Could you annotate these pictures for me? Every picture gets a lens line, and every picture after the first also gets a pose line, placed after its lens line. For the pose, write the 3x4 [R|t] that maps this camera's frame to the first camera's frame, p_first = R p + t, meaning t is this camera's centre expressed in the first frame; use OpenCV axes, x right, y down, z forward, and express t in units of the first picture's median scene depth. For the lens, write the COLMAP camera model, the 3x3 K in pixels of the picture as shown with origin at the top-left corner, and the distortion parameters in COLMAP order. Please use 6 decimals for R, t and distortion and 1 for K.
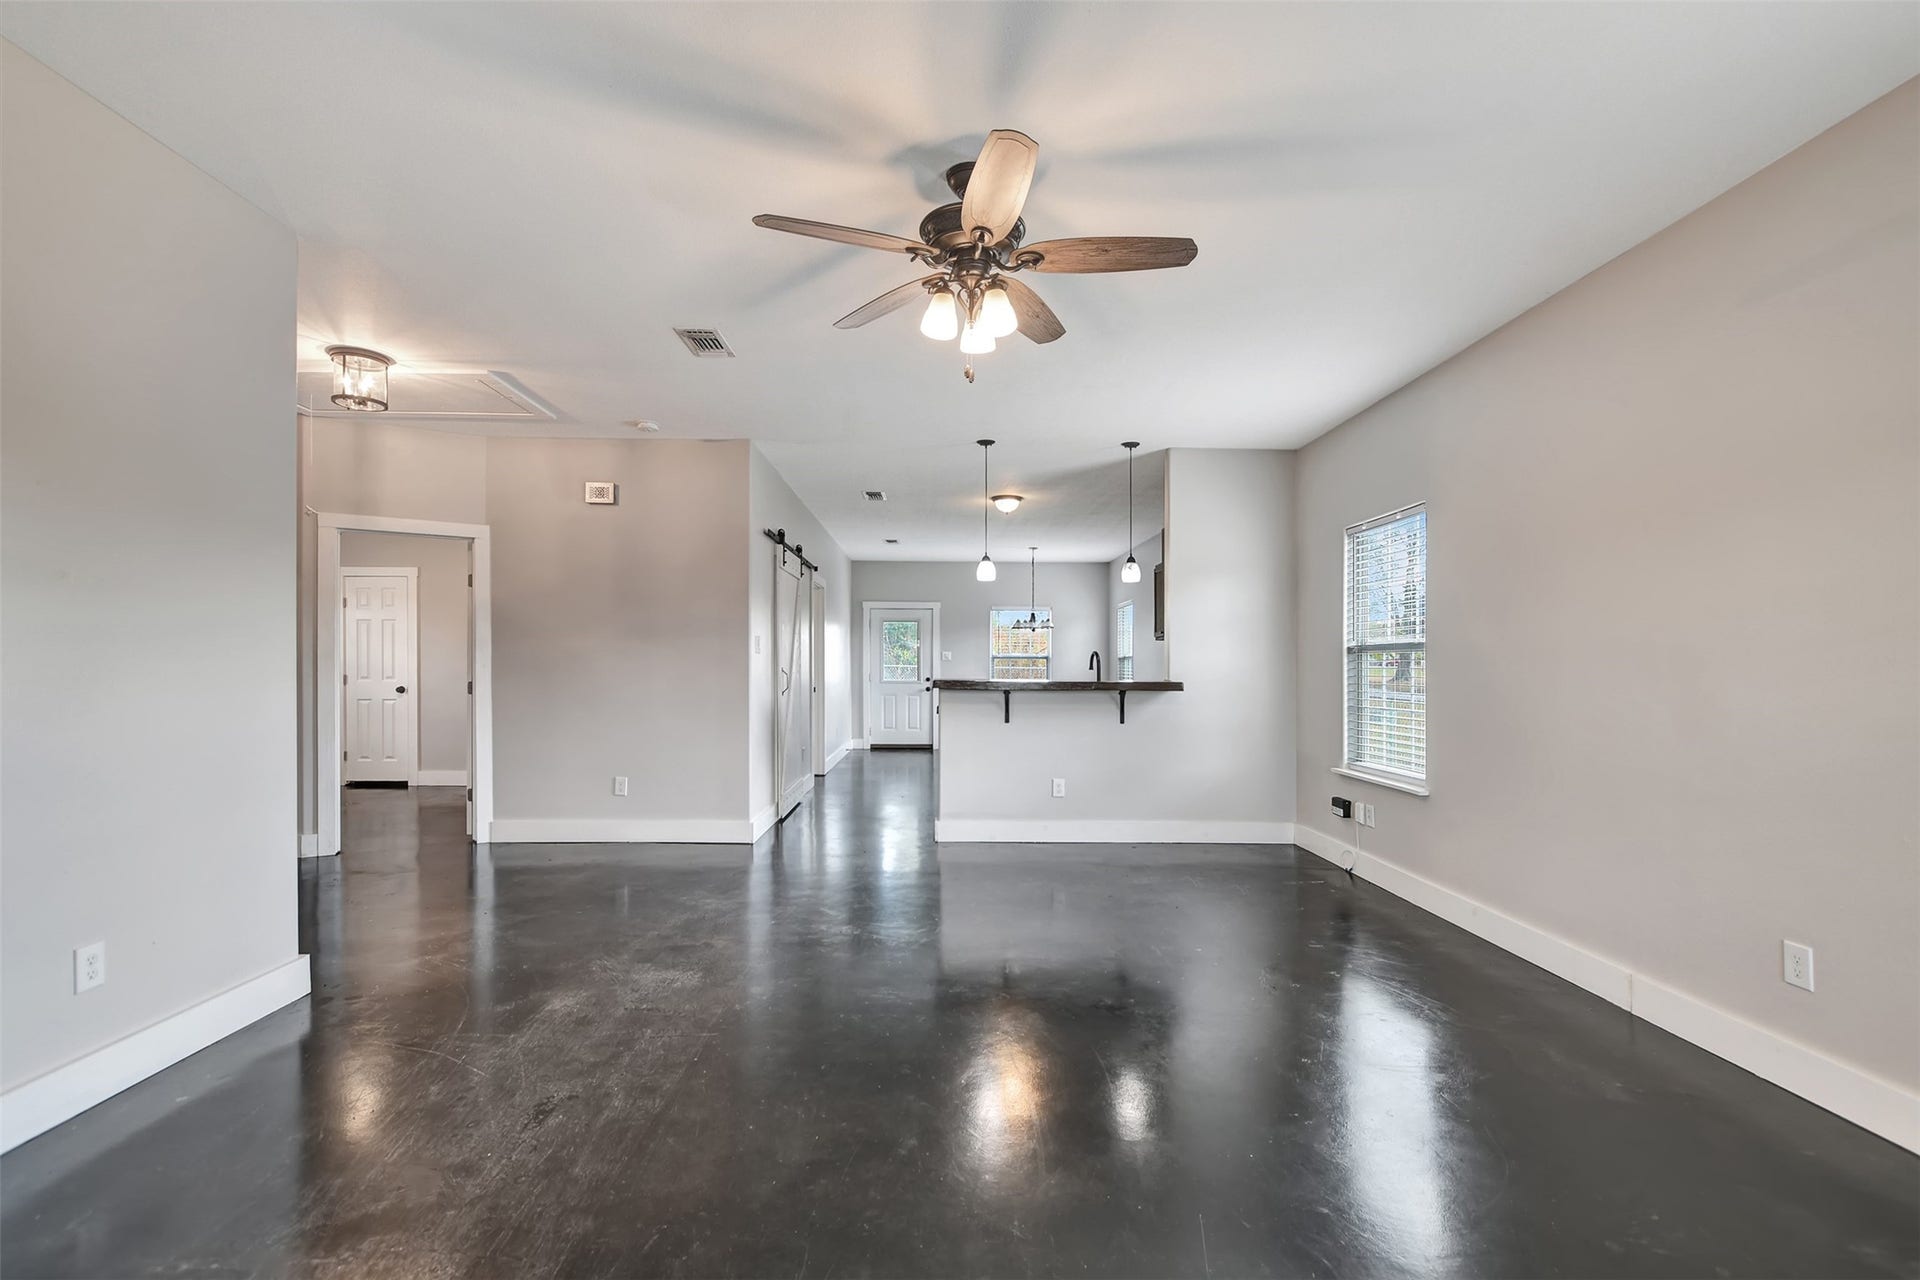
lens RADIAL K [[874.4, 0, 968.7], [0, 874.4, 692.3], [0, 0, 1]] dist [-0.028955, 0.003218]
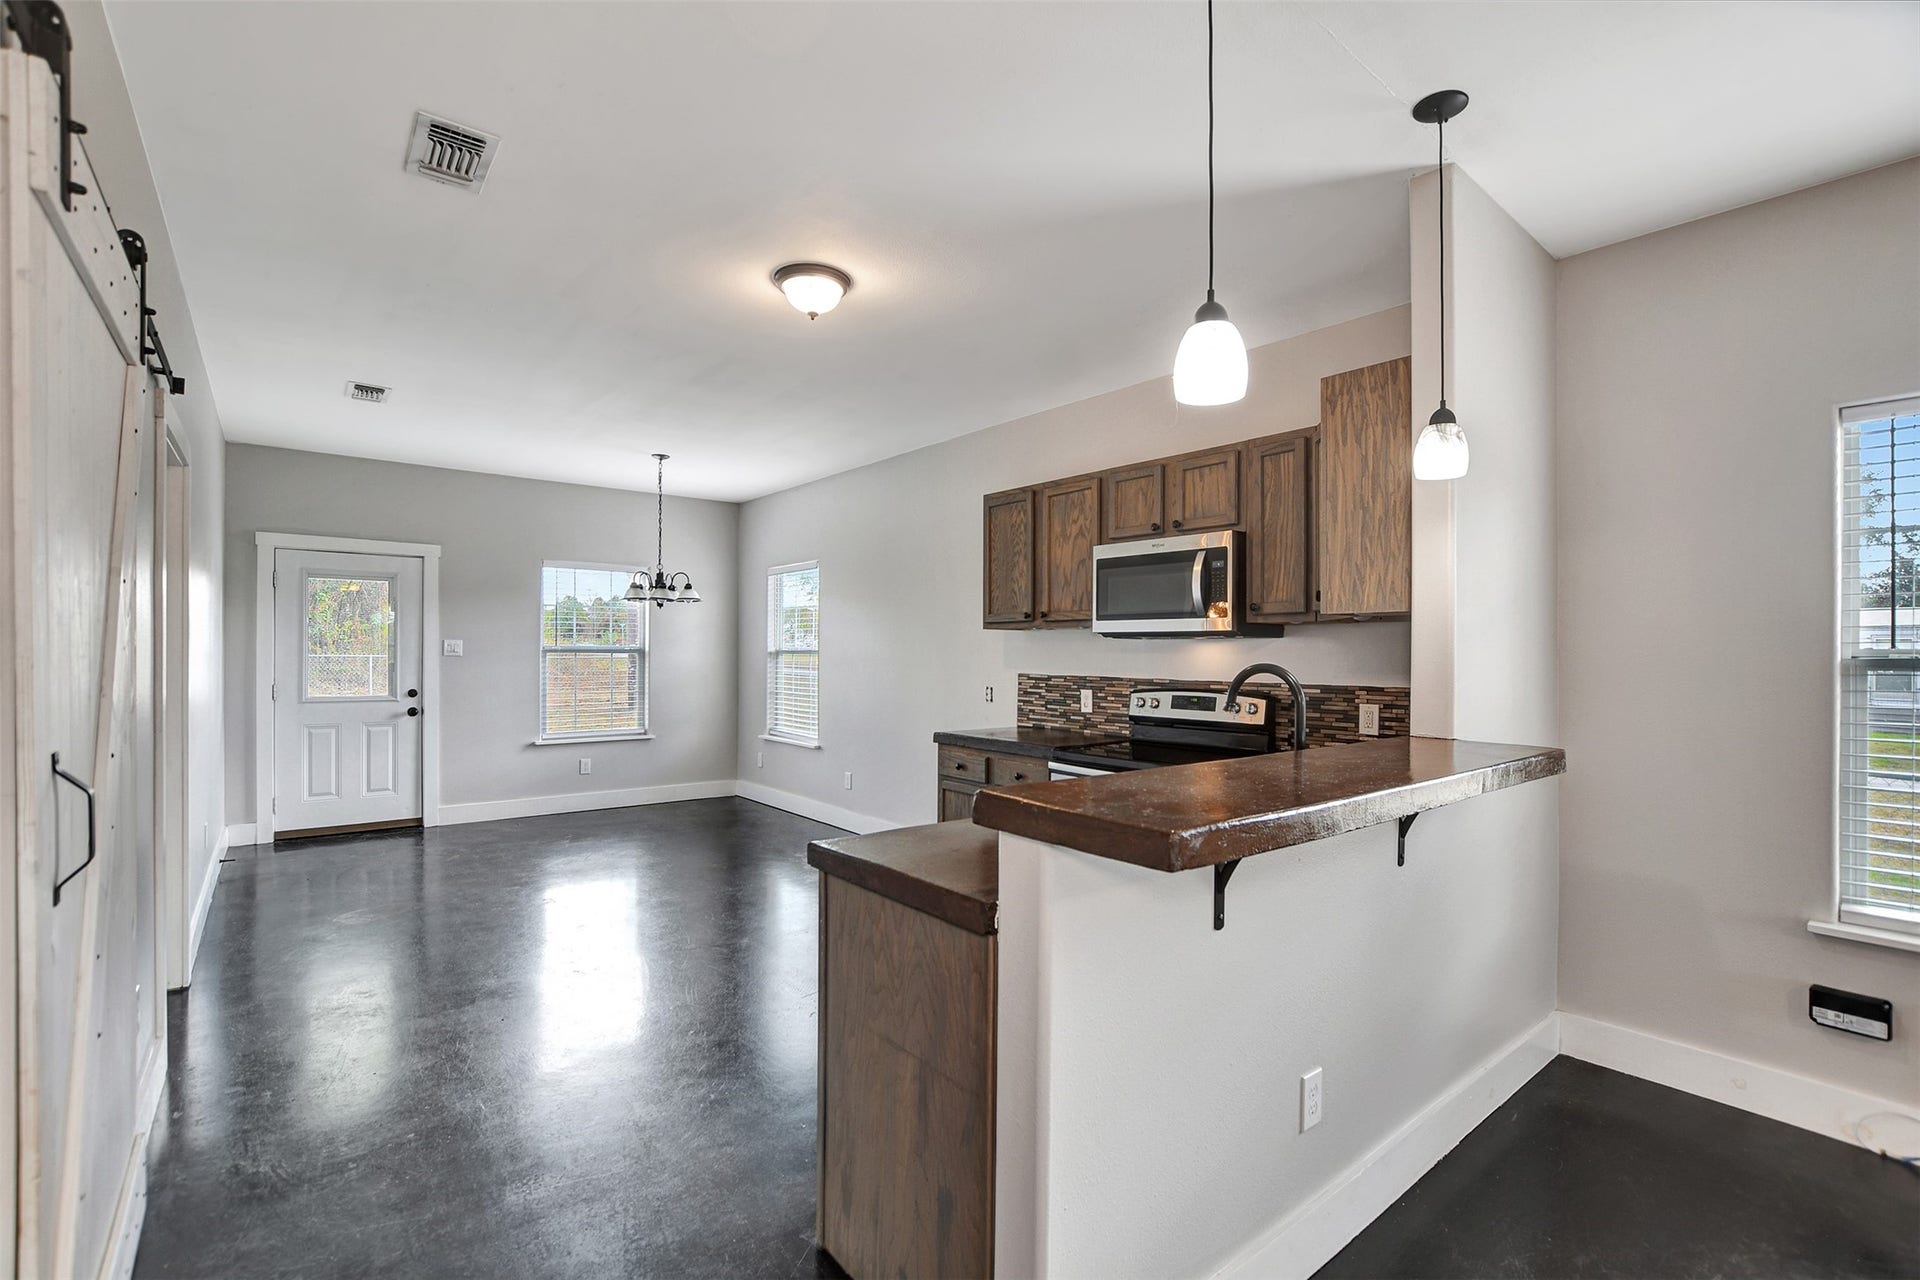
lens RADIAL K [[874.4, 0, 951.5], [0, 874.4, 650.8], [0, 0, 1]] dist [-0.028955, 0.003218]
pose [[0.807944, 0.002644, 0.589253, -0.090768], [0.013850, 0.999628, -0.023477, -0.023266], [-0.589096, 0.027129, 0.807607, 0.406801]]
